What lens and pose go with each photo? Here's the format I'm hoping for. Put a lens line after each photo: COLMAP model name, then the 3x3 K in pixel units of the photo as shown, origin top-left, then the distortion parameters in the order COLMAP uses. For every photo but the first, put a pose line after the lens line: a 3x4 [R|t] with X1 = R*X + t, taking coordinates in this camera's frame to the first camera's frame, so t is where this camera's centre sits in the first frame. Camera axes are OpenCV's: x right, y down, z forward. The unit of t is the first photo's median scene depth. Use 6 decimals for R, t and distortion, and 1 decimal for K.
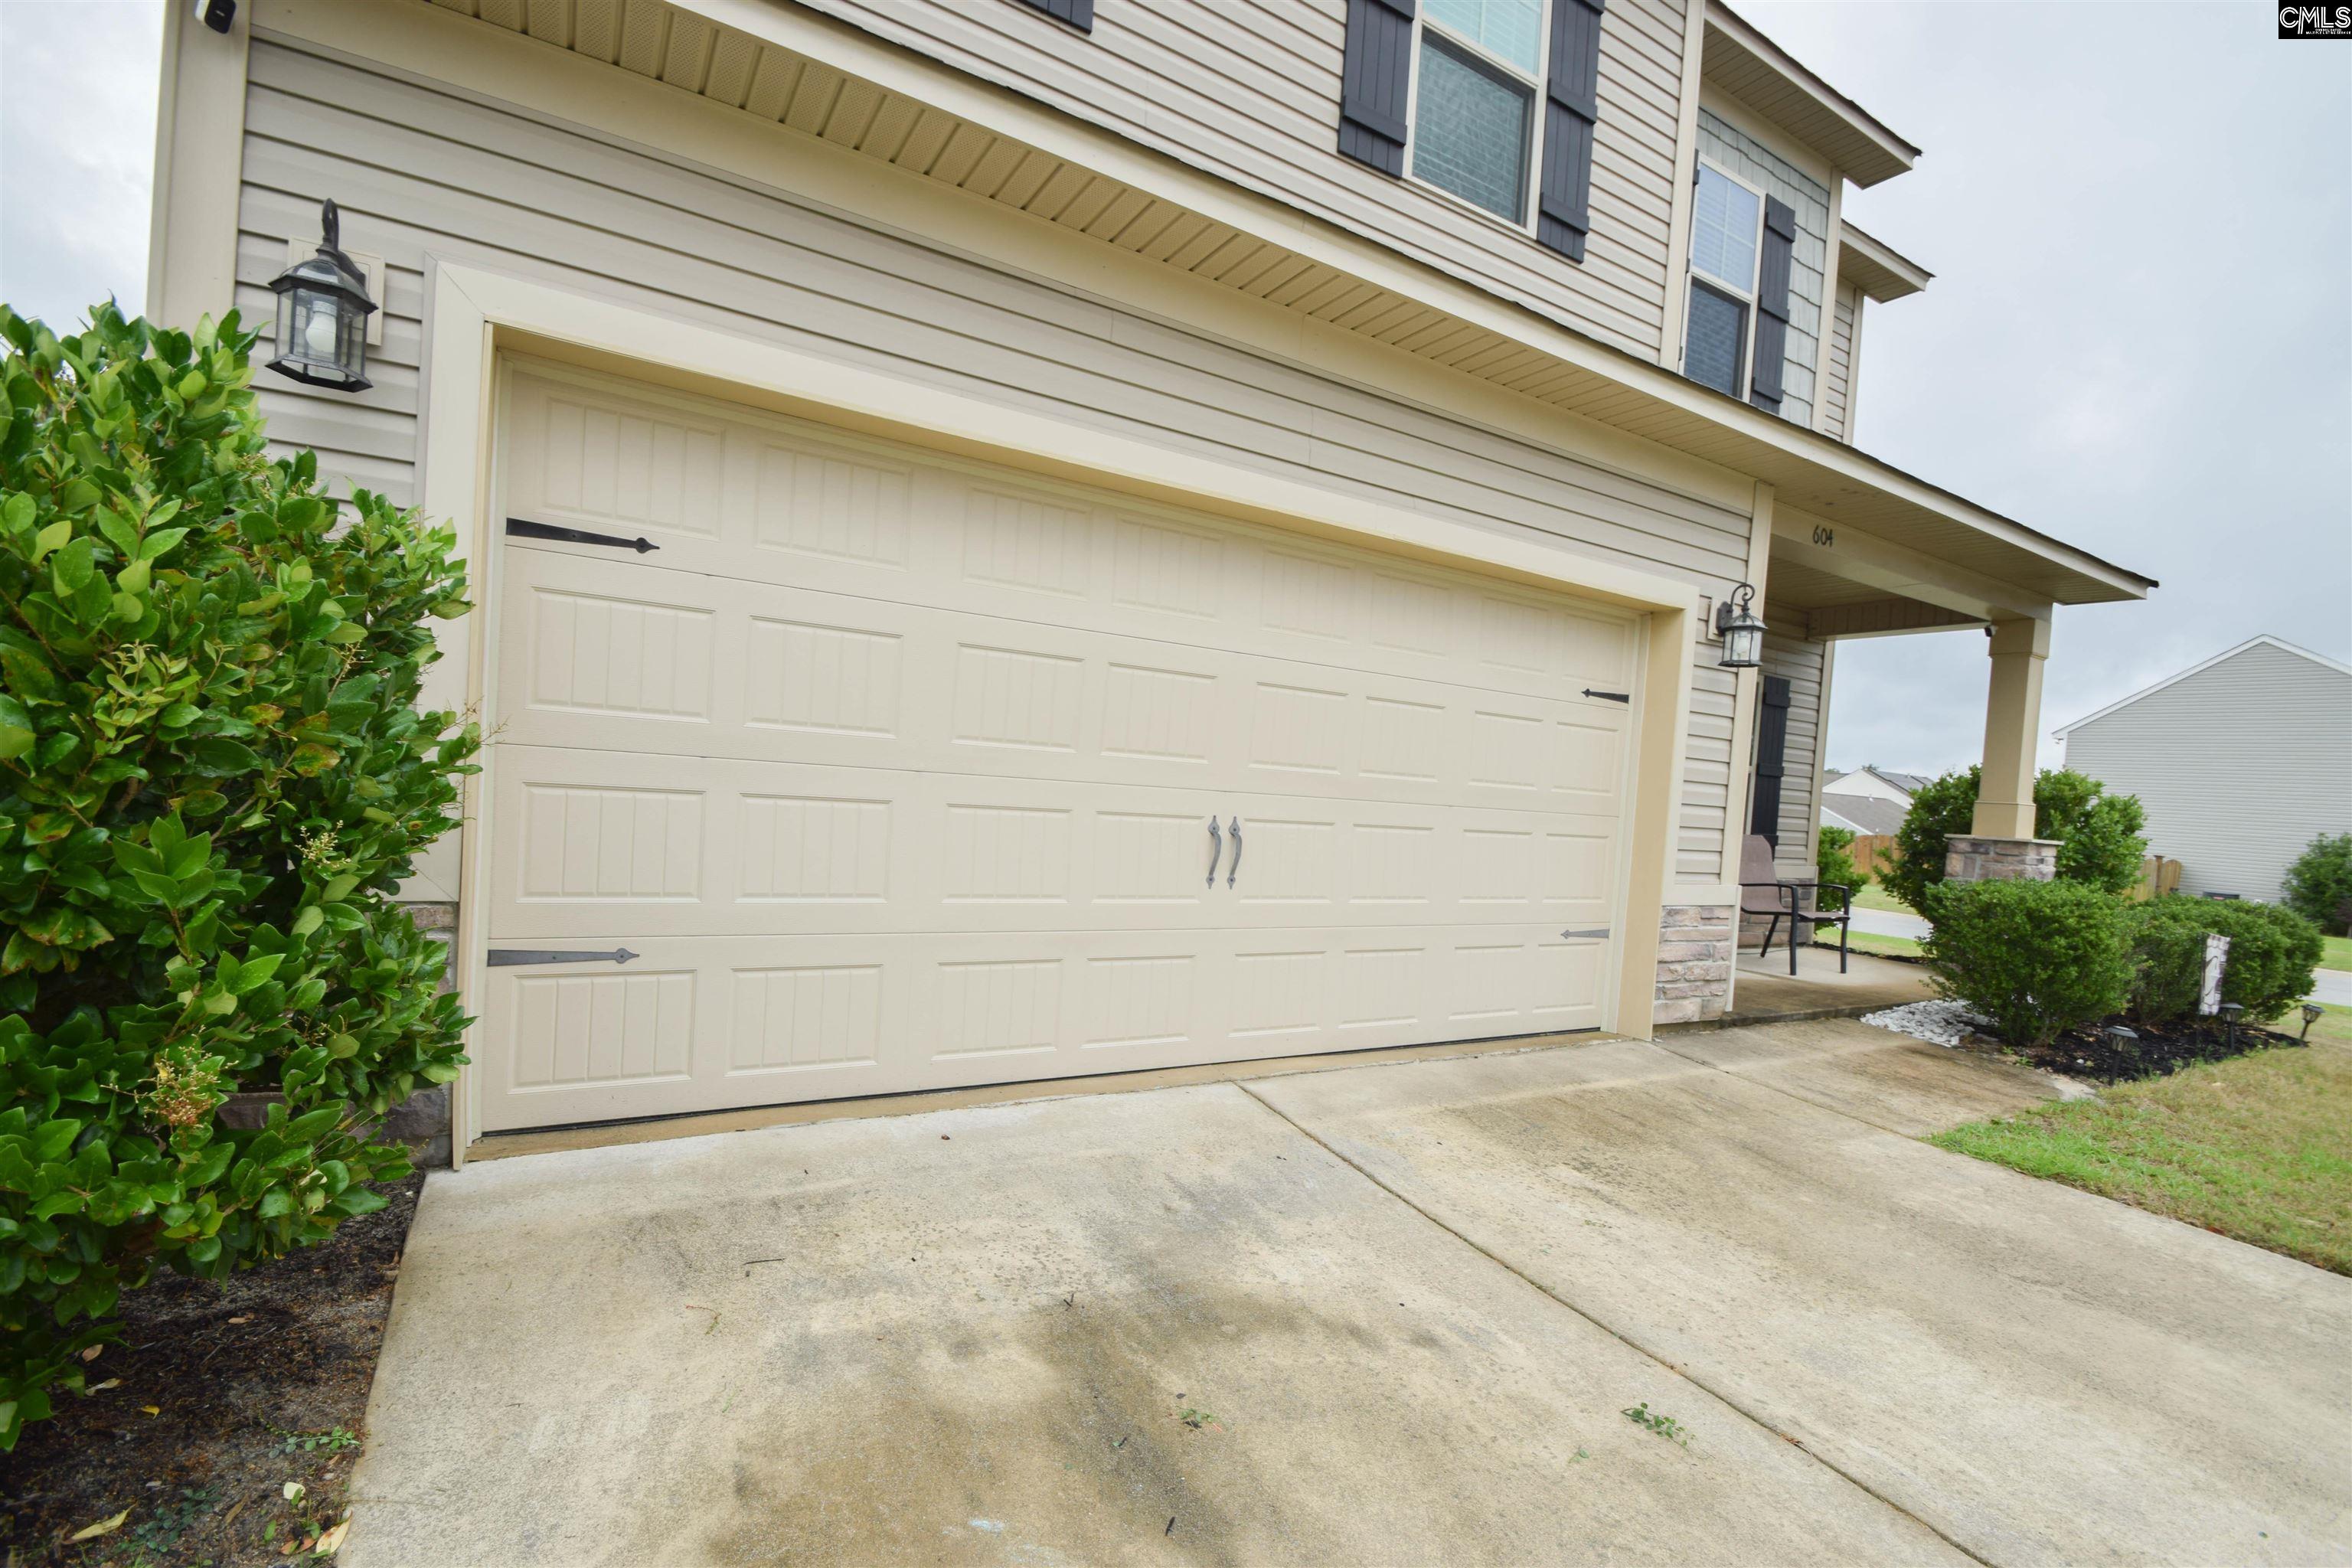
lens RADIAL K [[1034.0, 0, 1158.3], [0, 1034.0, 801.7], [0, 0, 1]] dist [0.003919, -0.008987]
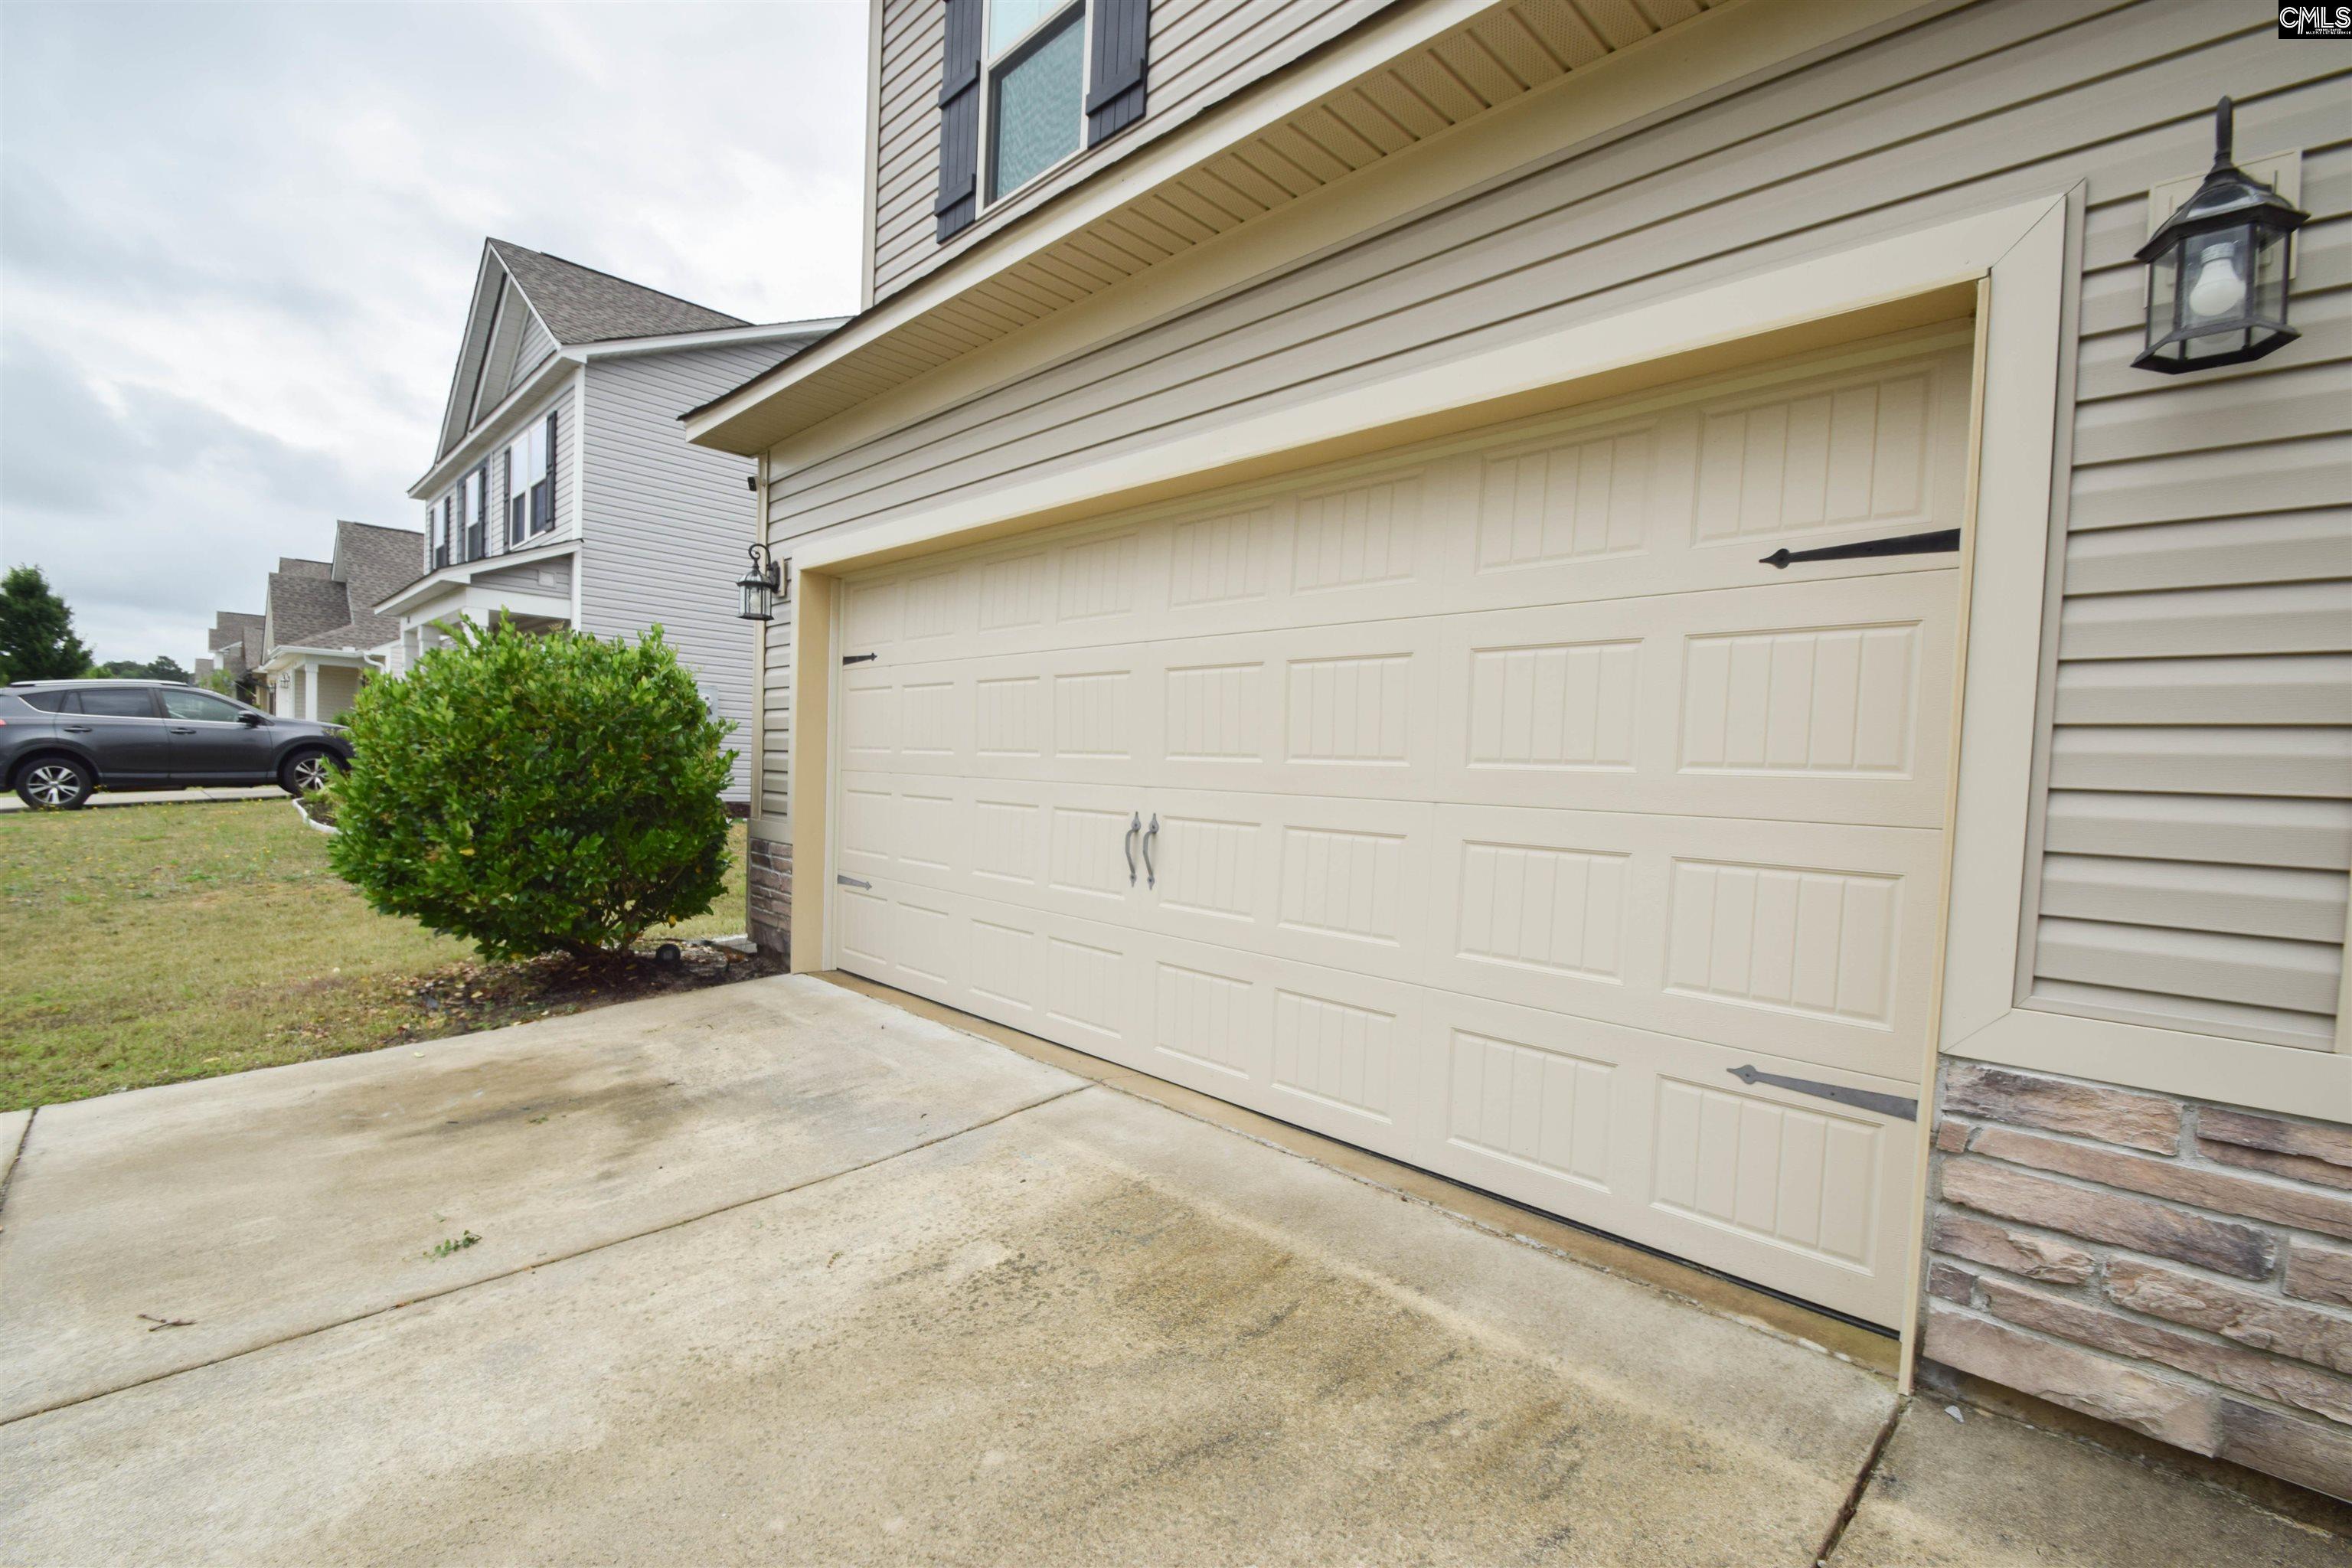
lens RADIAL K [[1034.0, 0, 1158.5], [0, 1034.0, 799.2], [0, 0, 1]] dist [0.003919, -0.008987]
pose [[0.242245, -0.032791, -0.969661, 1.210801], [-0.039691, 0.998257, -0.043674, 0.052198], [0.969403, 0.049067, 0.240521, 0.945231]]
